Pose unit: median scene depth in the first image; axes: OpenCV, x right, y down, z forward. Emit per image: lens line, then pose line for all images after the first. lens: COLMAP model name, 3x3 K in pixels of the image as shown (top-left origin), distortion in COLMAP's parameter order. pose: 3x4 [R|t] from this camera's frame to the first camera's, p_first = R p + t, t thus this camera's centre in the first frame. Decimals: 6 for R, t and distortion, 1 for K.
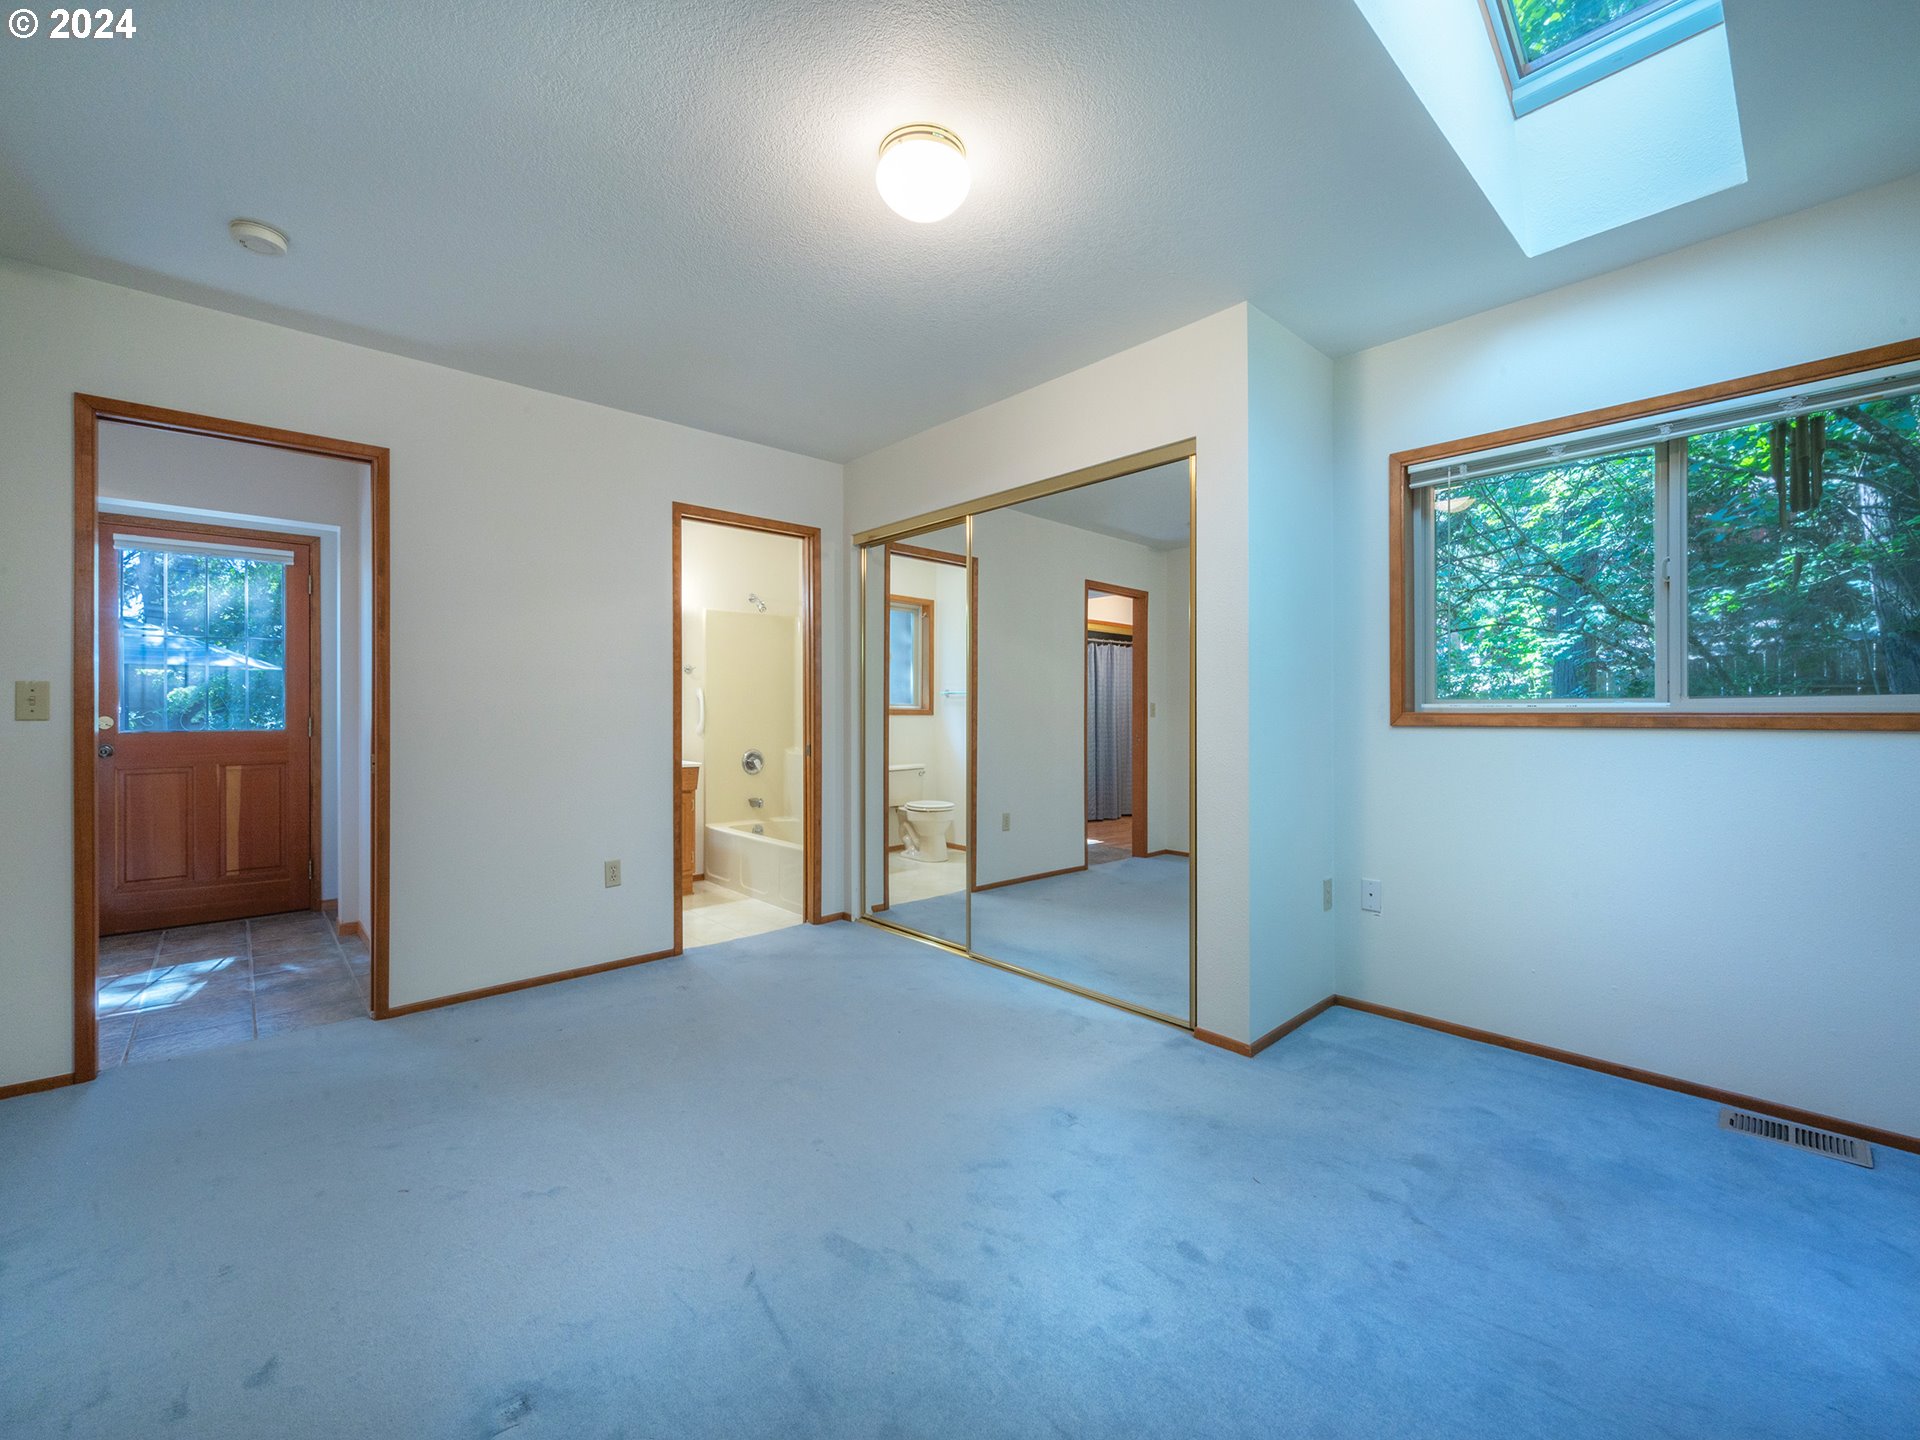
lens RADIAL K [[805.0, 0, 964.0], [0, 805.0, 707.1], [0, 0, 1]] dist [-0.003488, 0.000355]
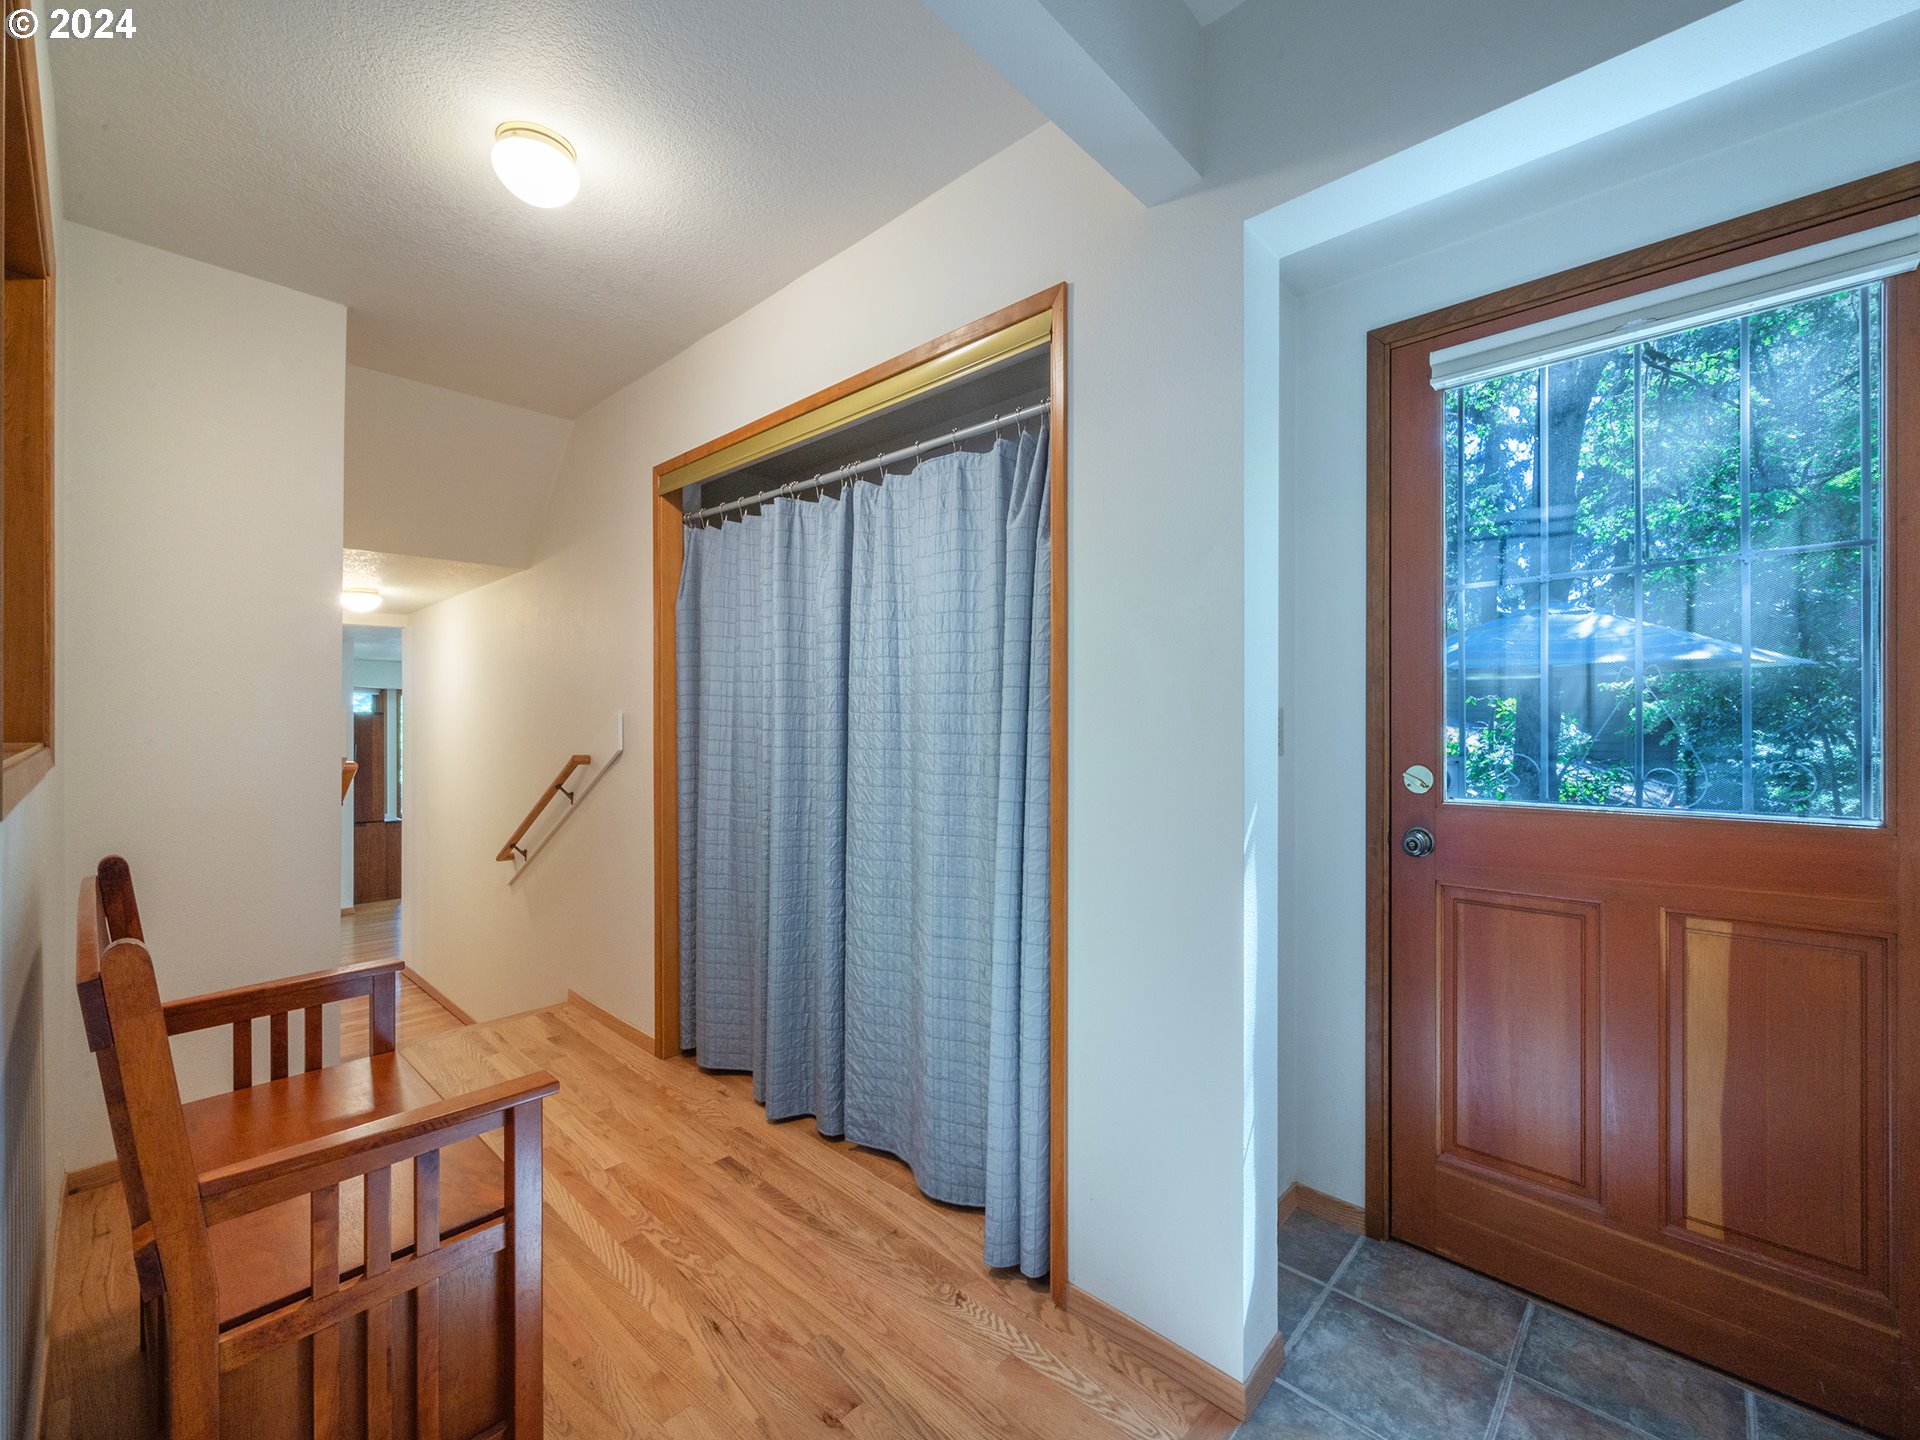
lens RADIAL K [[805.0, 0, 960.4], [0, 805.0, 715.9], [0, 0, 1]] dist [-0.003488, 0.000355]
pose [[0.081345, -0.005285, -0.996672, -0.596171], [-0.002925, 0.999980, -0.005542, -0.012338], [0.996682, 0.003366, 0.081328, 0.656445]]
